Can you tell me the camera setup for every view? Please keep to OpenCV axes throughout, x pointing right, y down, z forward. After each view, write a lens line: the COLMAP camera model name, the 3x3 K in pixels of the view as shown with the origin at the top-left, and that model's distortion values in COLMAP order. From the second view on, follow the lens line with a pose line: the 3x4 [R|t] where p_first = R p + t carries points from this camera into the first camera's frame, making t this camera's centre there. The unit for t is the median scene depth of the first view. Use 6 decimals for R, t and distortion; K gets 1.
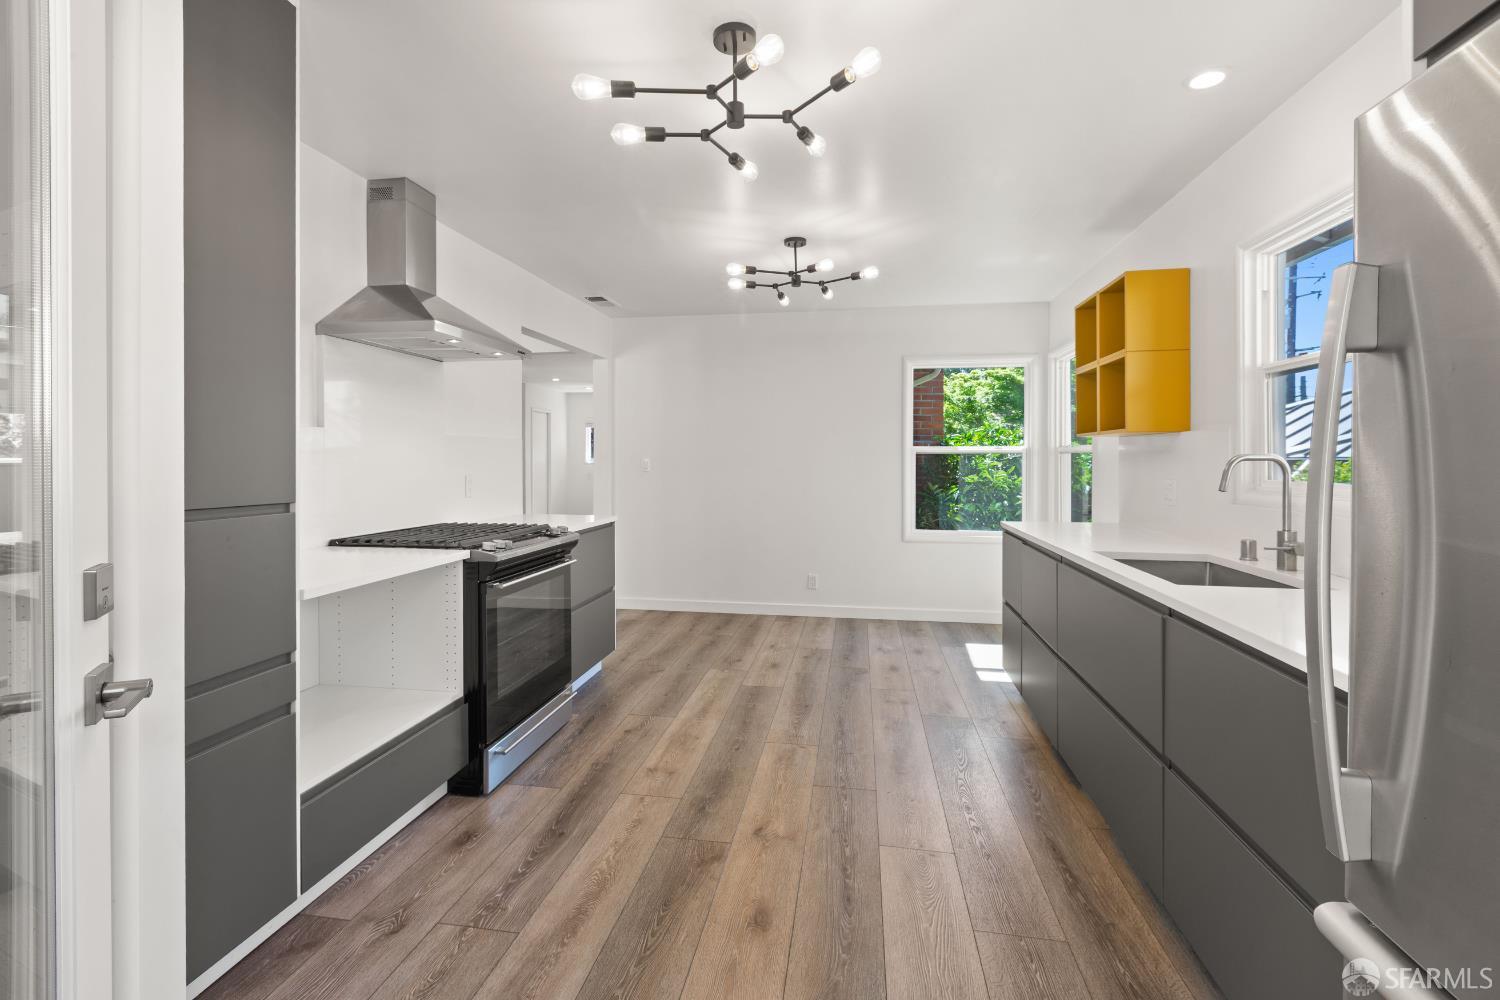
lens RADIAL K [[670.1, 0, 745.1], [0, 670.1, 457.6], [0, 0, 1]] dist [-0.000560, 0.000042]
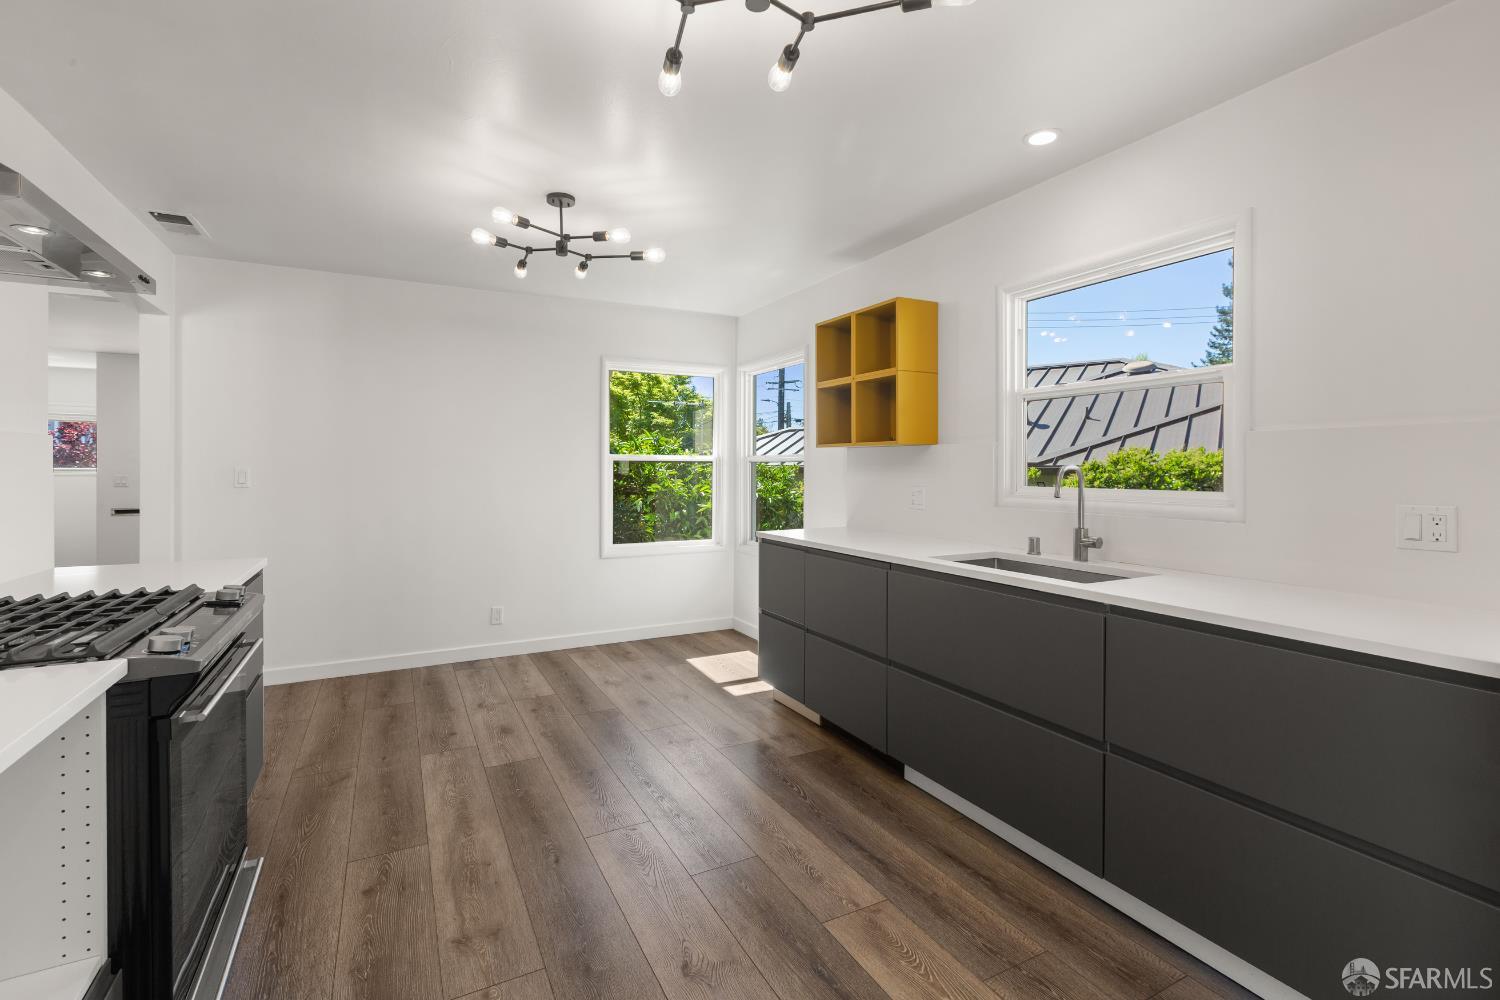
lens RADIAL K [[669.6, 0, 740.6], [0, 669.6, 465.9], [0, 0, 1]] dist [-0.000407, 0.000600]
pose [[0.799129, -0.000469, 0.601160, -0.282562], [-0.000230, 0.999999, 0.001085, -0.003703], [-0.601160, -0.001006, 0.799128, 0.272399]]
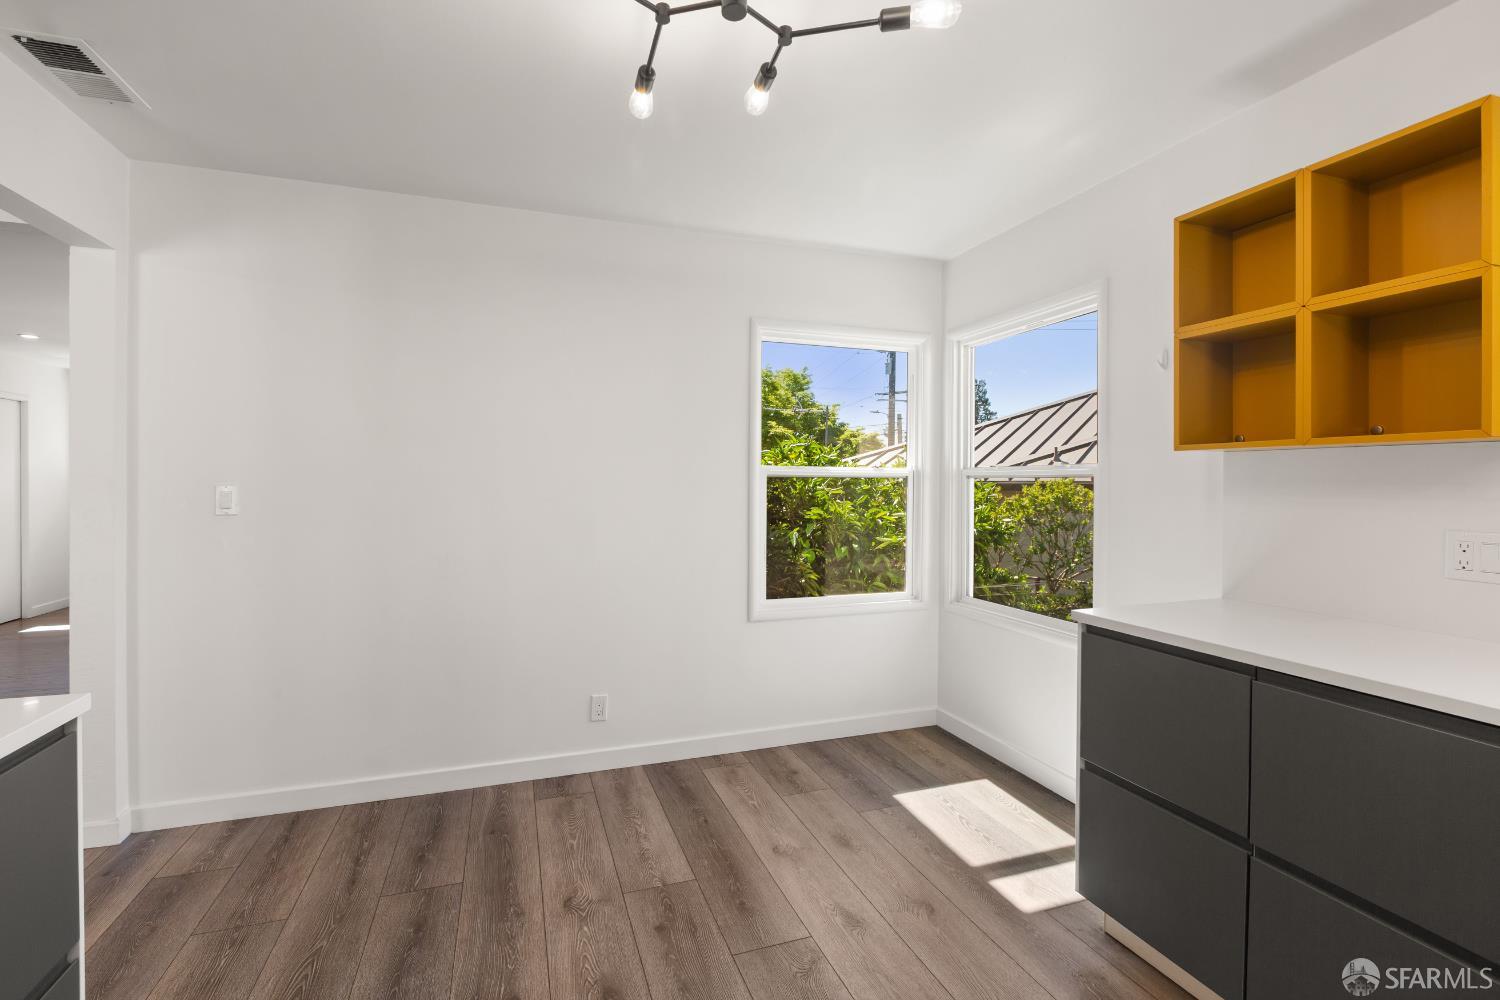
lens RADIAL K [[674.3, 0, 743.8], [0, 674.3, 477.7], [0, 0, 1]] dist [-0.002209, -0.000322]
pose [[0.877296, 0.003863, 0.479935, -0.111687], [-0.002717, 0.999992, -0.003083, -0.006203], [-0.479943, 0.001400, 0.877299, 0.811506]]
